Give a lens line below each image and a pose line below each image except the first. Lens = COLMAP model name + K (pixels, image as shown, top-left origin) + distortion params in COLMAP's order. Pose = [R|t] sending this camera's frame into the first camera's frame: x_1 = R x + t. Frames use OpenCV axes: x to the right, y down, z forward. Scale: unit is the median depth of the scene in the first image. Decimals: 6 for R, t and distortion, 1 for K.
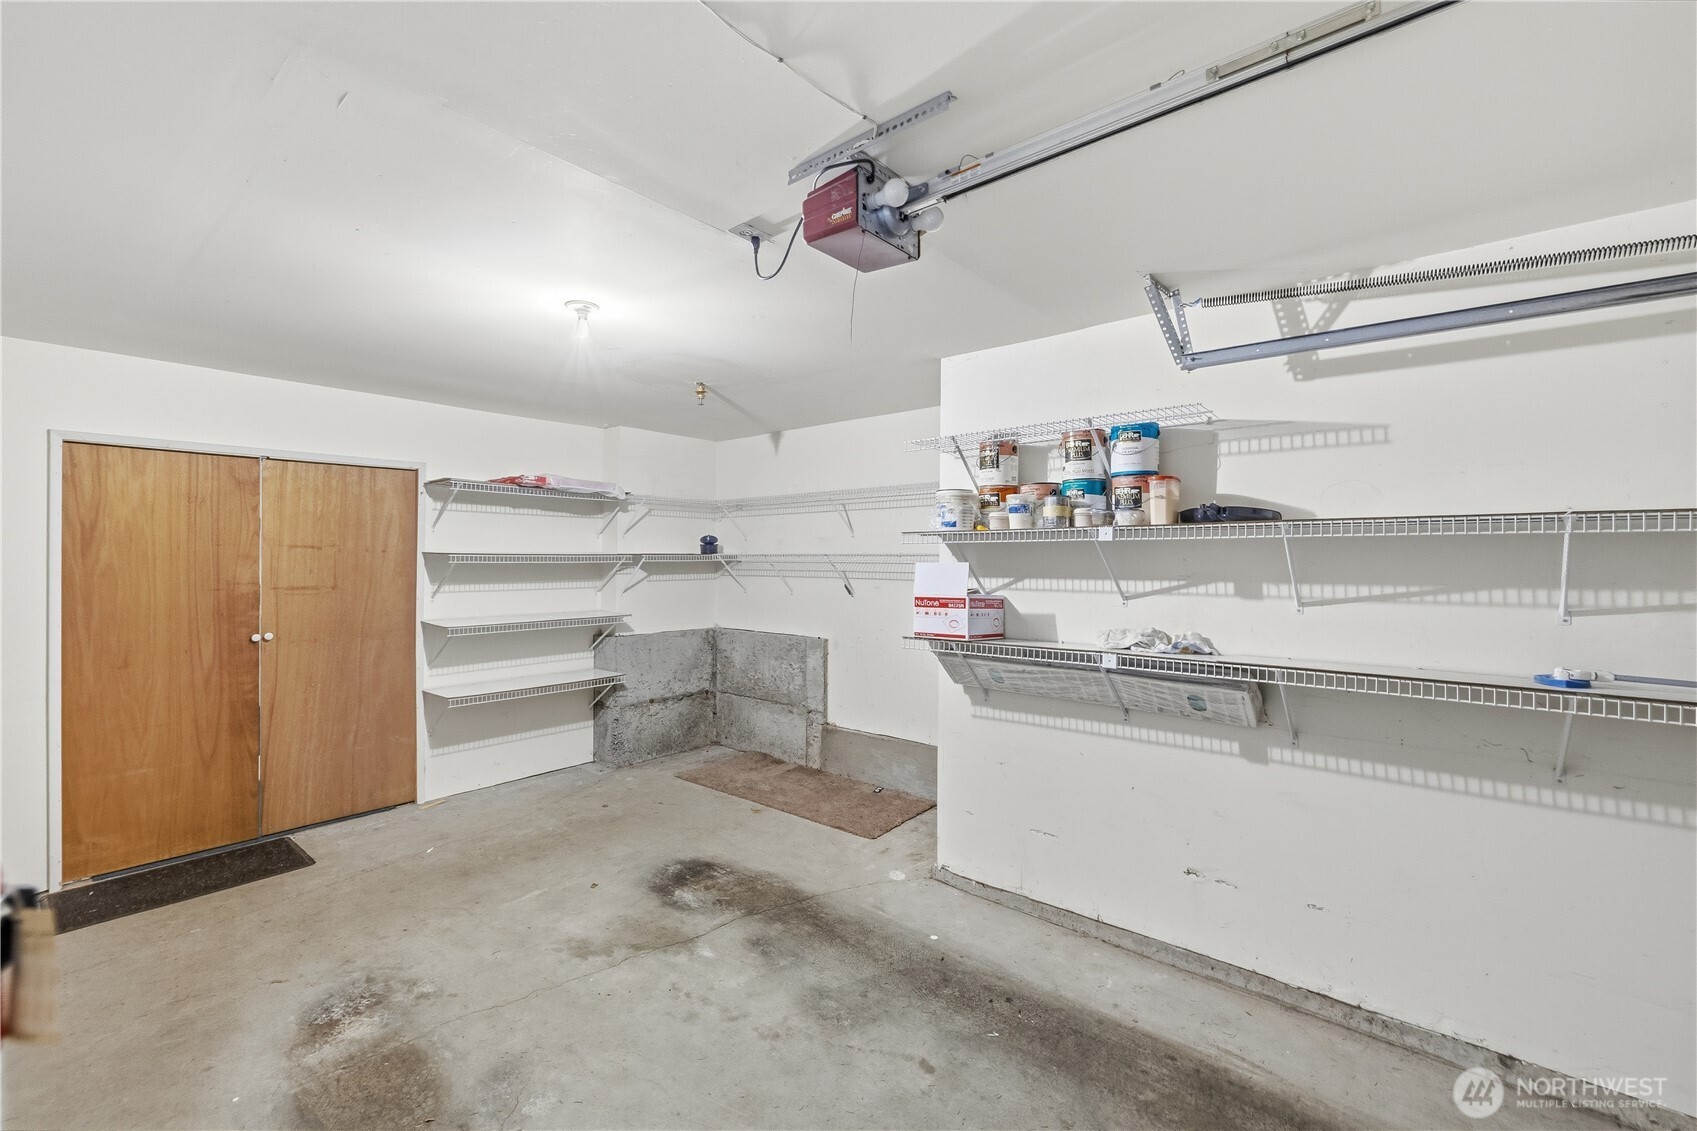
lens RADIAL K [[731.6, 0, 843.4], [0, 731.6, 563.7], [0, 0, 1]] dist [0.001004, 0.000225]
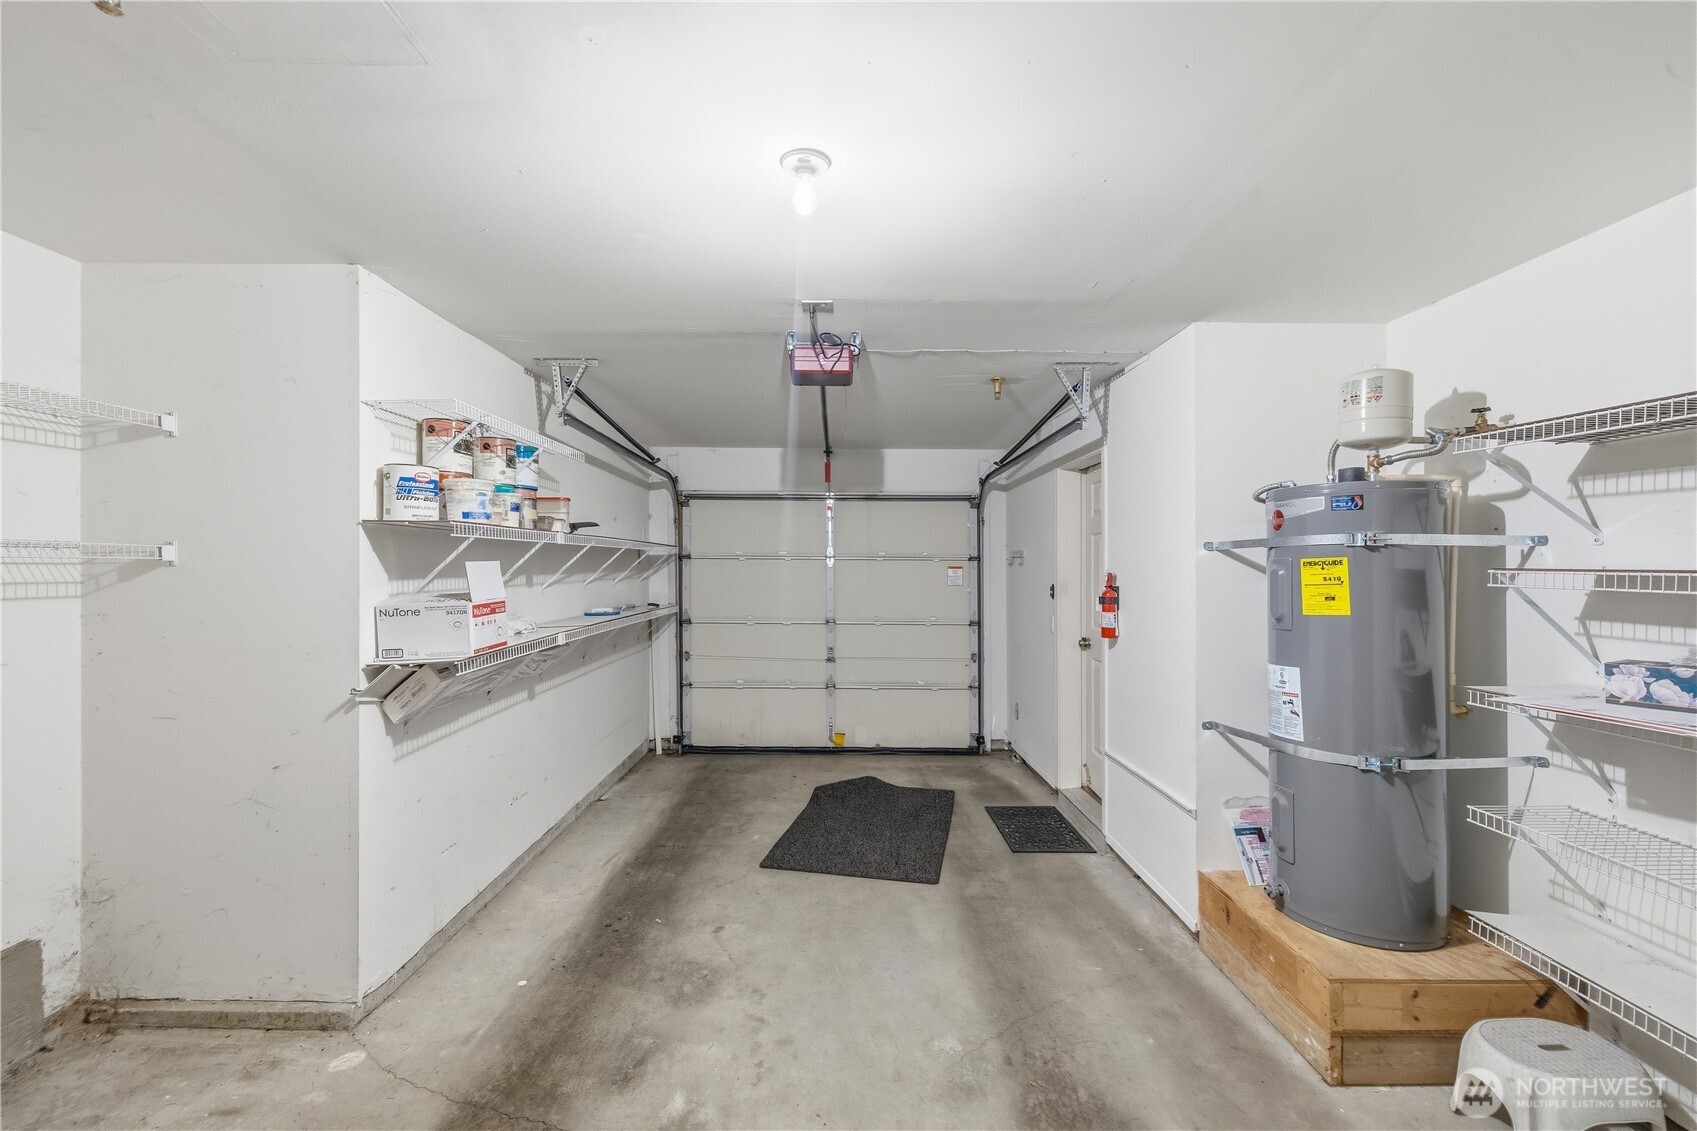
lens RADIAL K [[731.6, 0, 843.4], [0, 731.6, 563.7], [0, 0, 1]] dist [0.001004, 0.000225]
pose [[-0.662223, -0.004868, 0.749291, -0.879090], [-0.003048, 0.999988, 0.003802, -0.003568], [-0.749301, 0.000234, -0.662230, 1.428707]]
